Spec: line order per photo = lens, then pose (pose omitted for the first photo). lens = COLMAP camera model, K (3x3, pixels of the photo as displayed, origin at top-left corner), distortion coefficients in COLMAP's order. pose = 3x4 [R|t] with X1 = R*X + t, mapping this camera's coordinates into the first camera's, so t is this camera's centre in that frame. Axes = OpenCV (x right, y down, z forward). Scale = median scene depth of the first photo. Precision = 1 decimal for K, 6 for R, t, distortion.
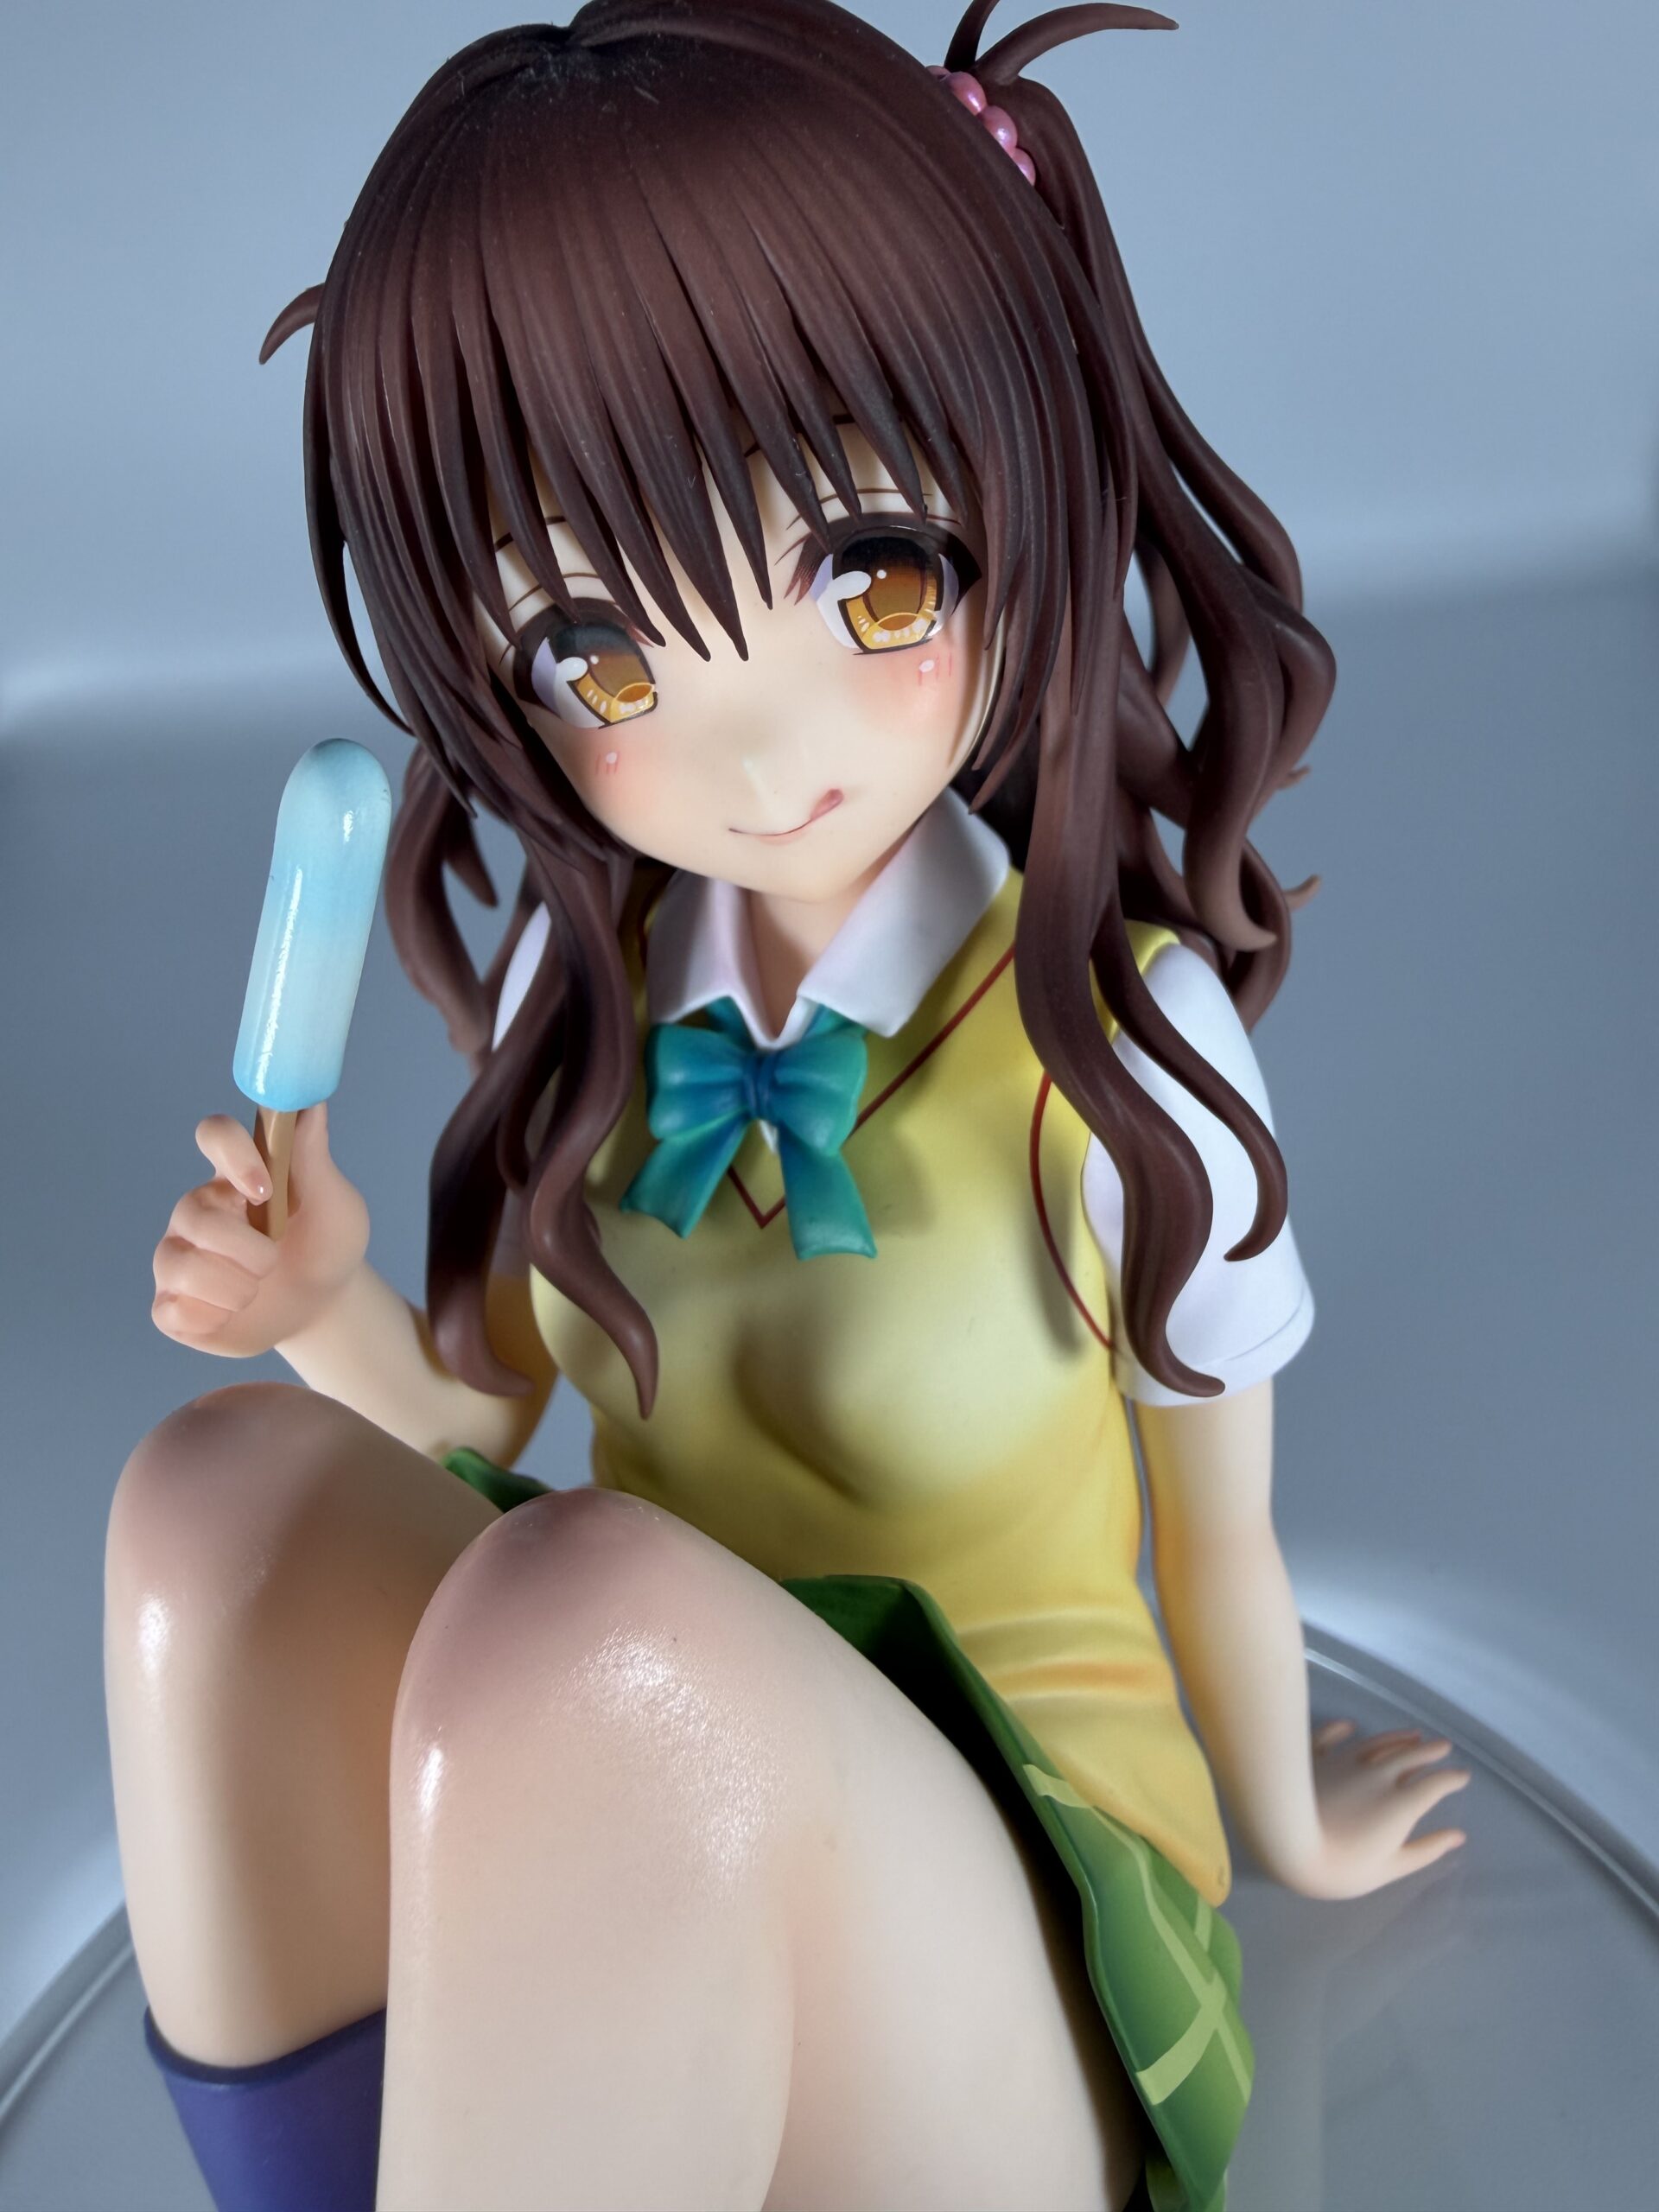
lens RADIAL K [[1616.1, 0, 850.7], [0, 1616.1, 982.9], [0, 0, 1]] dist [0.002304, -0.001608]
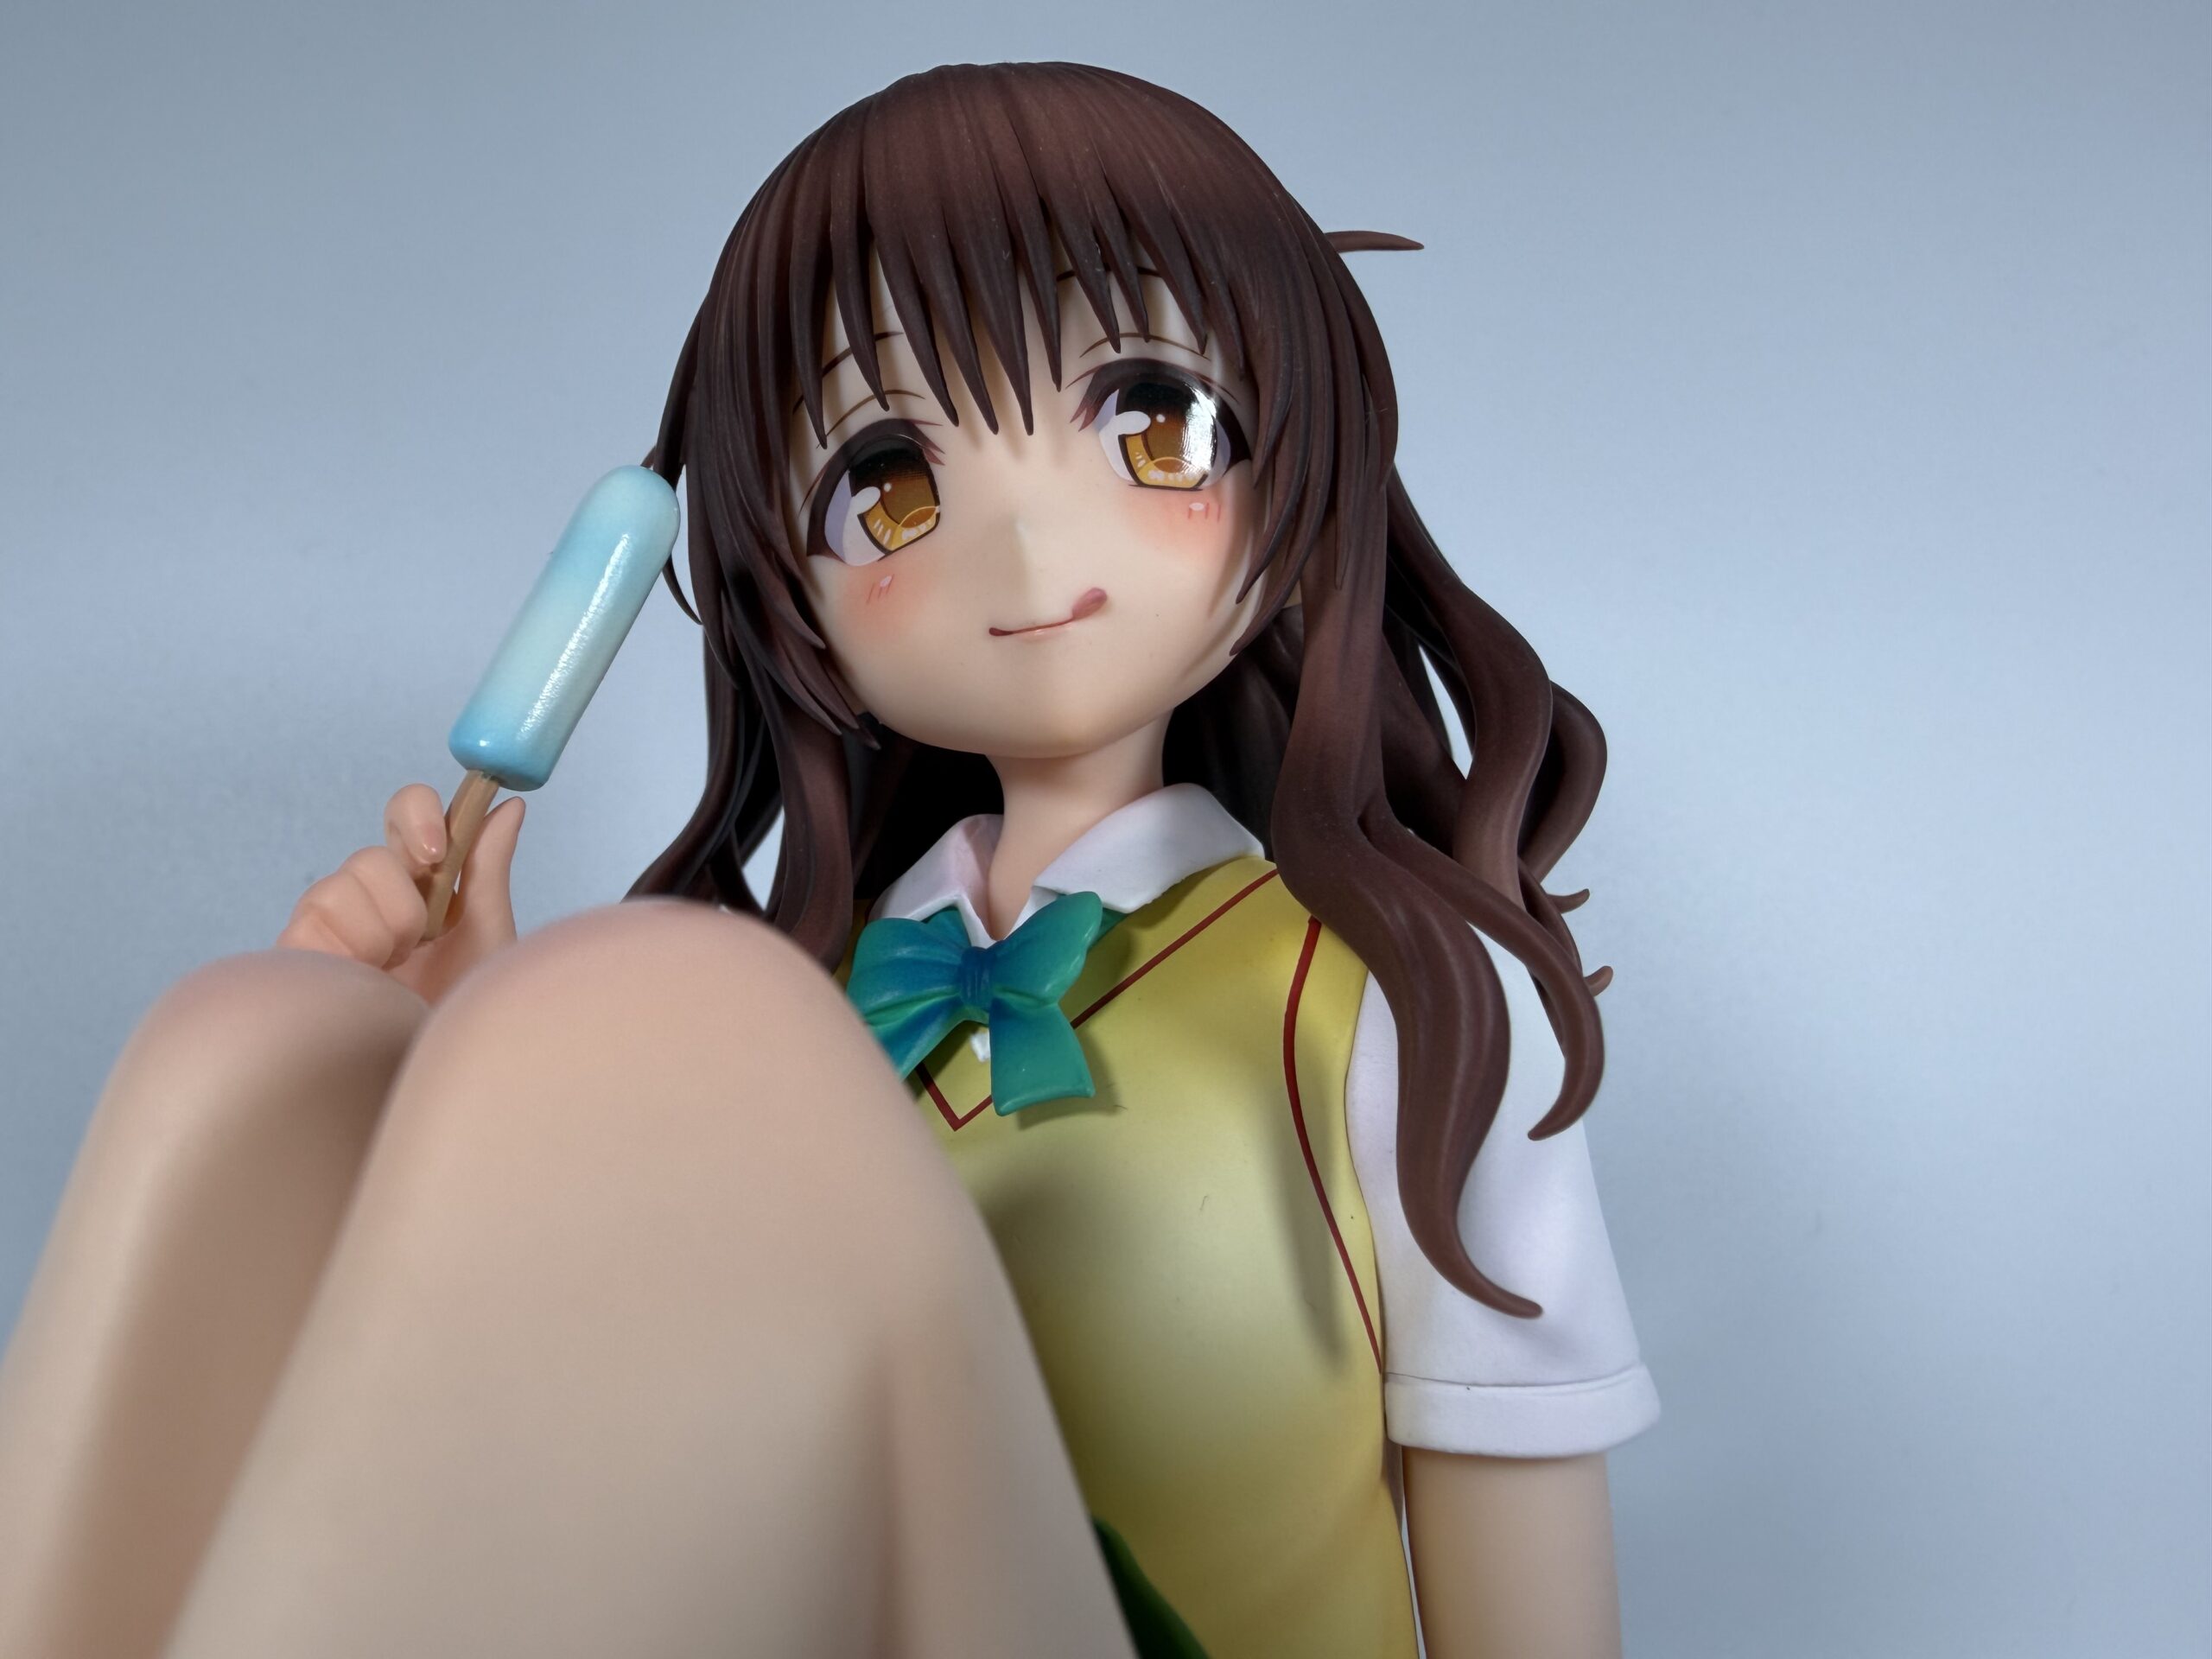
lens RADIAL K [[1607.0, 0, 904.5], [0, 1607.0, 832.7], [0, 0, 1]] dist [0.009391, 0.000716]
pose [[0.984749, 0.091340, -0.148073, 0.033933], [-0.161796, 0.793680, -0.586424, 0.618774], [0.063958, 0.601439, 0.796355, 0.280723]]
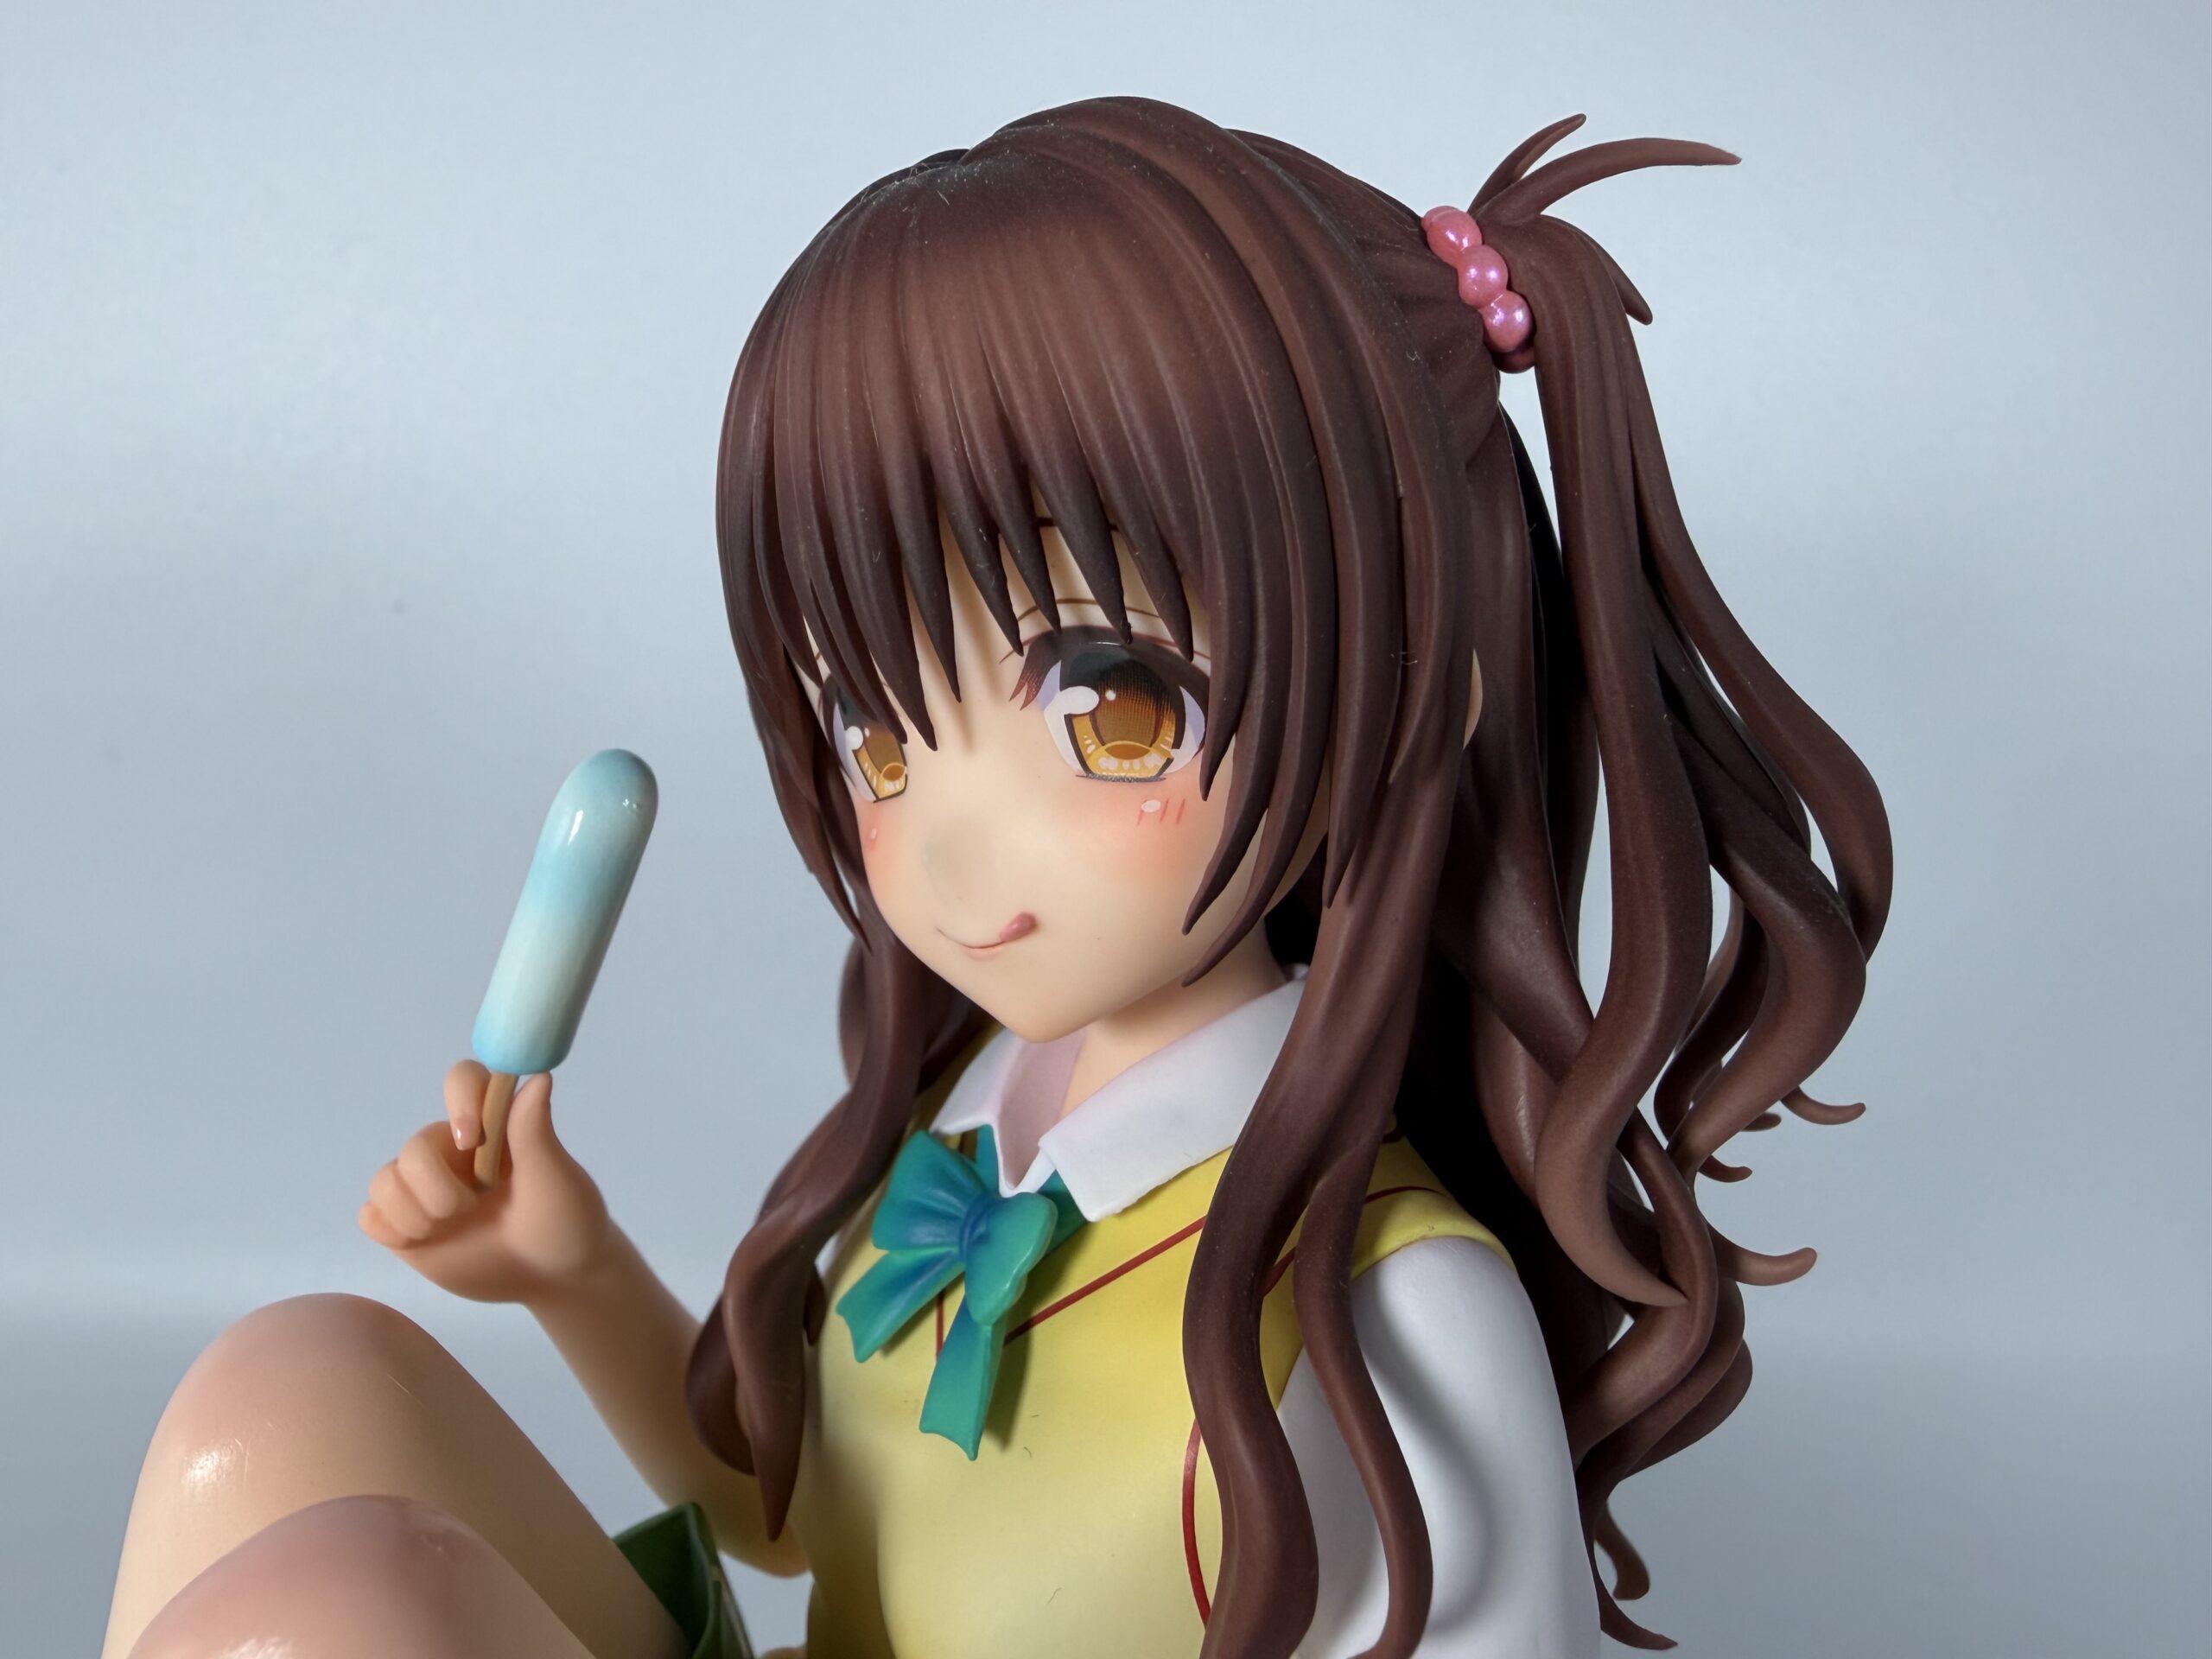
lens RADIAL K [[1616.1, 0, 972.1], [0, 1616.1, 823.5], [0, 0, 1]] dist [0.002304, -0.001608]
pose [[0.802587, 0.213708, -0.556941, 0.462086], [-0.322145, 0.941056, -0.103130, -0.064730], [0.502073, 0.262187, 0.824124, 0.226506]]
